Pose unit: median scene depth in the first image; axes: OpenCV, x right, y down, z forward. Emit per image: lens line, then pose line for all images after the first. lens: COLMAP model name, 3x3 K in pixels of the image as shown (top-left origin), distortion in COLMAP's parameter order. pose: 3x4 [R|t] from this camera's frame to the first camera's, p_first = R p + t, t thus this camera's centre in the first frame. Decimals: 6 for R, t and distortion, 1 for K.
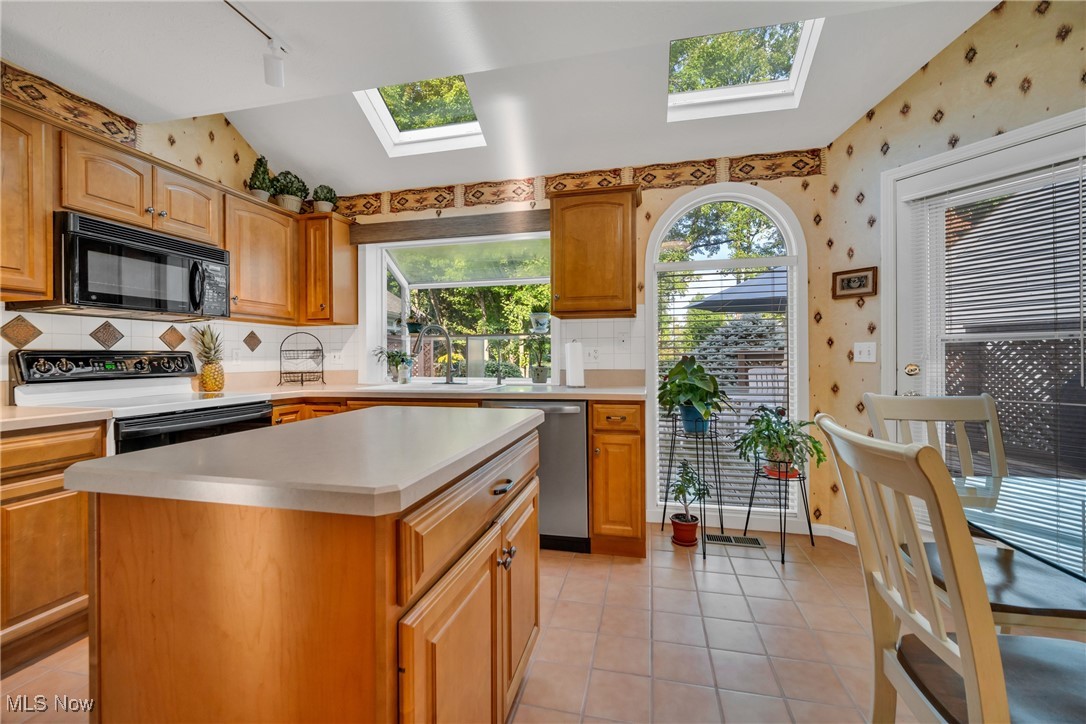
lens RADIAL K [[441.8, 0, 546.9], [0, 441.8, 357.3], [0, 0, 1]] dist [-0.001692, 0.000034]
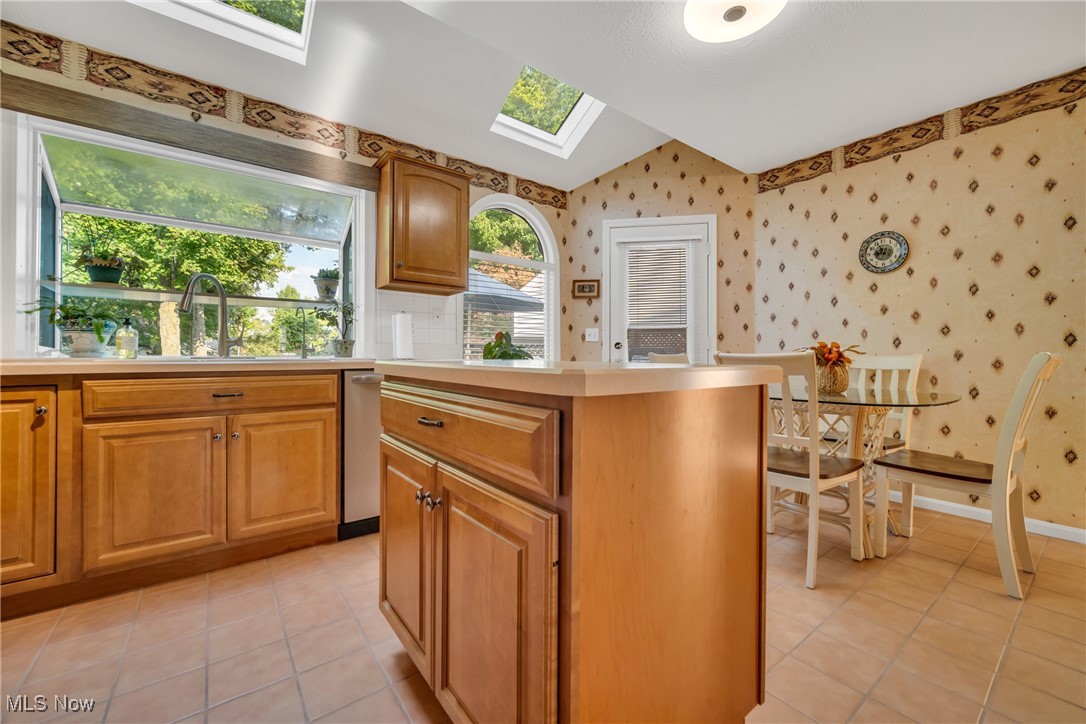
lens RADIAL K [[439.3, 0, 539.8], [0, 439.3, 355.4], [0, 0, 1]] dist [-0.000771, -0.000256]
pose [[0.638633, 0.010397, 0.769441, -0.517814], [-0.007351, 0.999946, -0.007410, 0.066197], [-0.769476, -0.000923, 0.638675, 0.157477]]
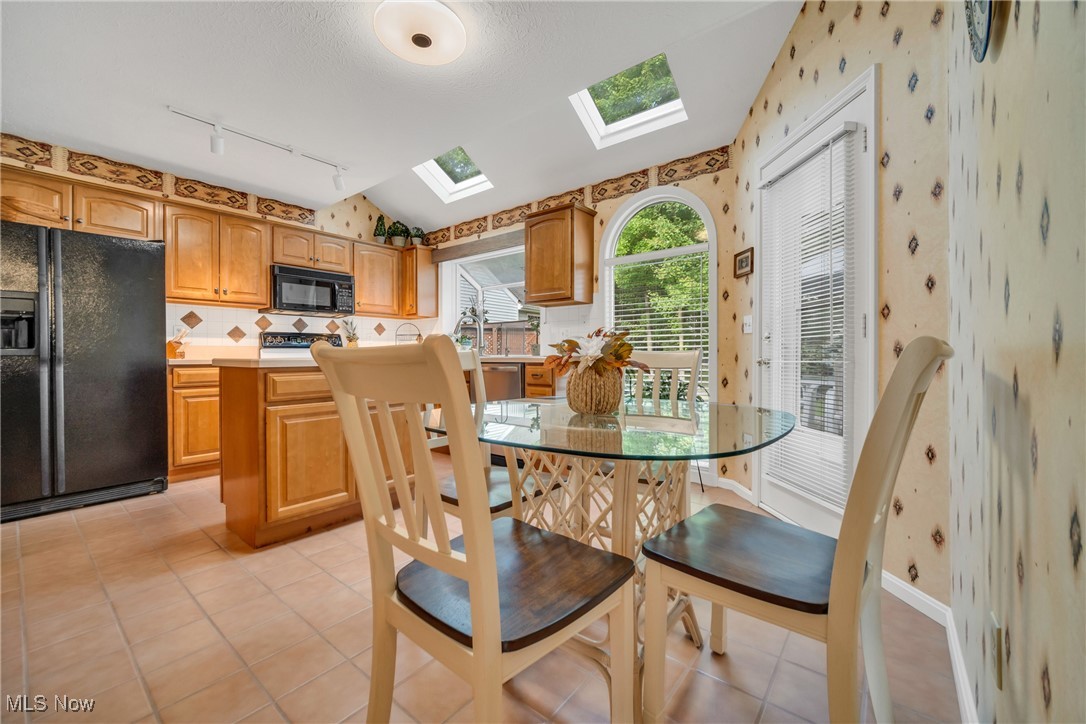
lens RADIAL K [[441.8, 0, 546.9], [0, 441.8, 357.3], [0, 0, 1]] dist [-0.001692, 0.000034]
pose [[0.896927, 0.007034, -0.442123, 0.700563], [-0.004511, 0.999967, 0.006758, 0.061828], [0.442156, -0.004067, 0.896929, -0.214487]]
